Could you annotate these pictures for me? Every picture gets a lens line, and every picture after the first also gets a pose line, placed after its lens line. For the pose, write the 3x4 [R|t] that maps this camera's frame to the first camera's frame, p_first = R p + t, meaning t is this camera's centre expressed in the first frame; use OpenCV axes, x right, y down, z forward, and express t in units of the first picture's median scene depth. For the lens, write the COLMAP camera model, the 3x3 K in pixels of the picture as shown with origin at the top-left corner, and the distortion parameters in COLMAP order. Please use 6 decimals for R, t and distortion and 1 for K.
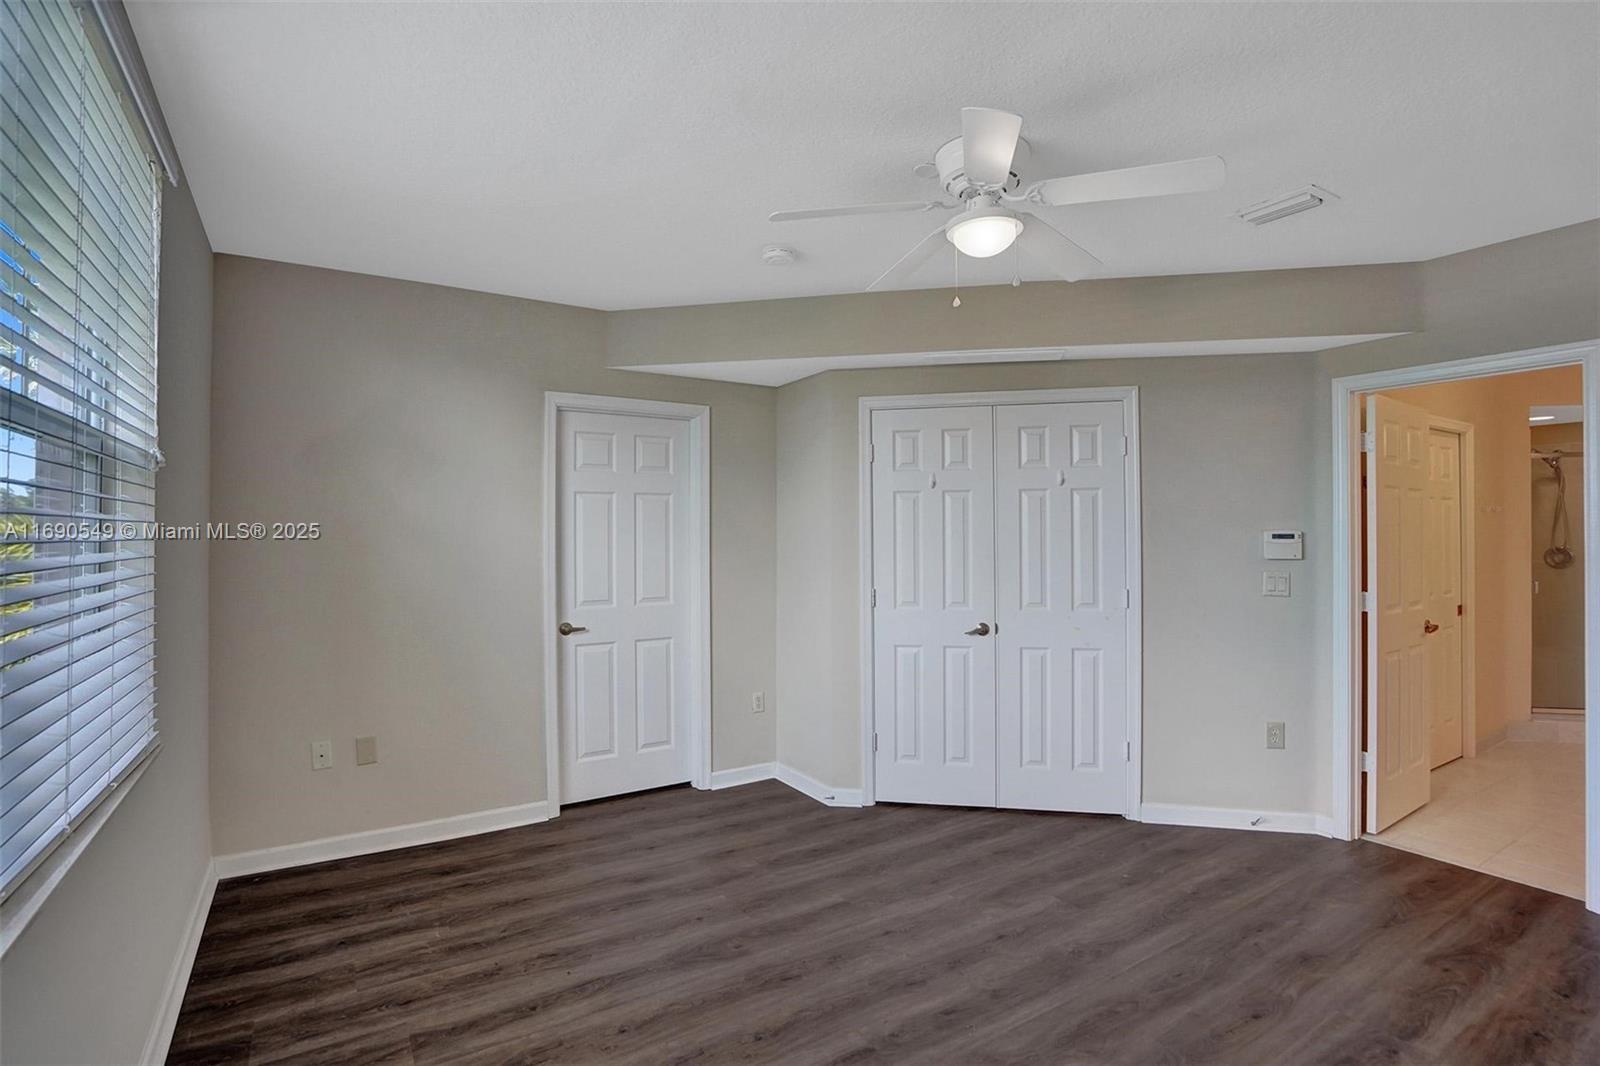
lens RADIAL K [[758.7, 0, 788.2], [0, 758.7, 521.4], [0, 0, 1]] dist [-0.033005, 0.008486]
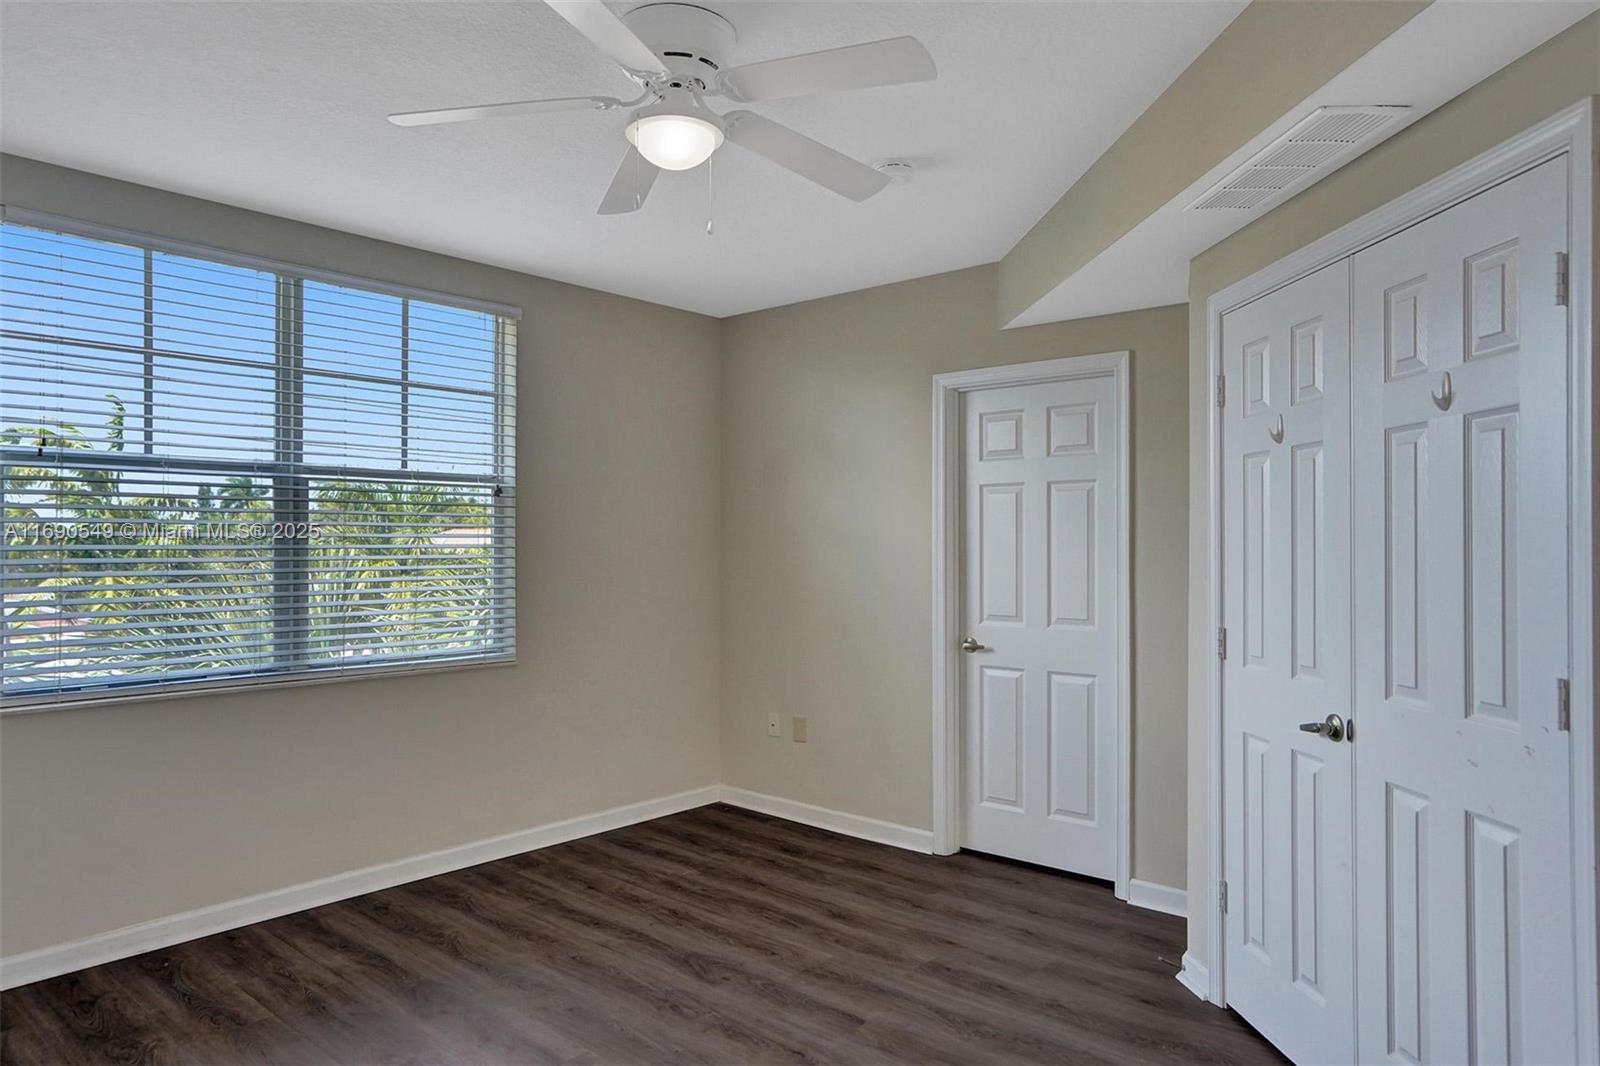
lens RADIAL K [[1016.7, 0, 795.0], [0, 1016.7, 541.8], [0, 0, 1]] dist [-0.005128, 0.000945]
pose [[0.284221, -0.002597, -0.958755, 0.933626], [0.016082, 0.999869, 0.002059, 0.023140], [0.958624, -0.016004, 0.284225, 0.594099]]
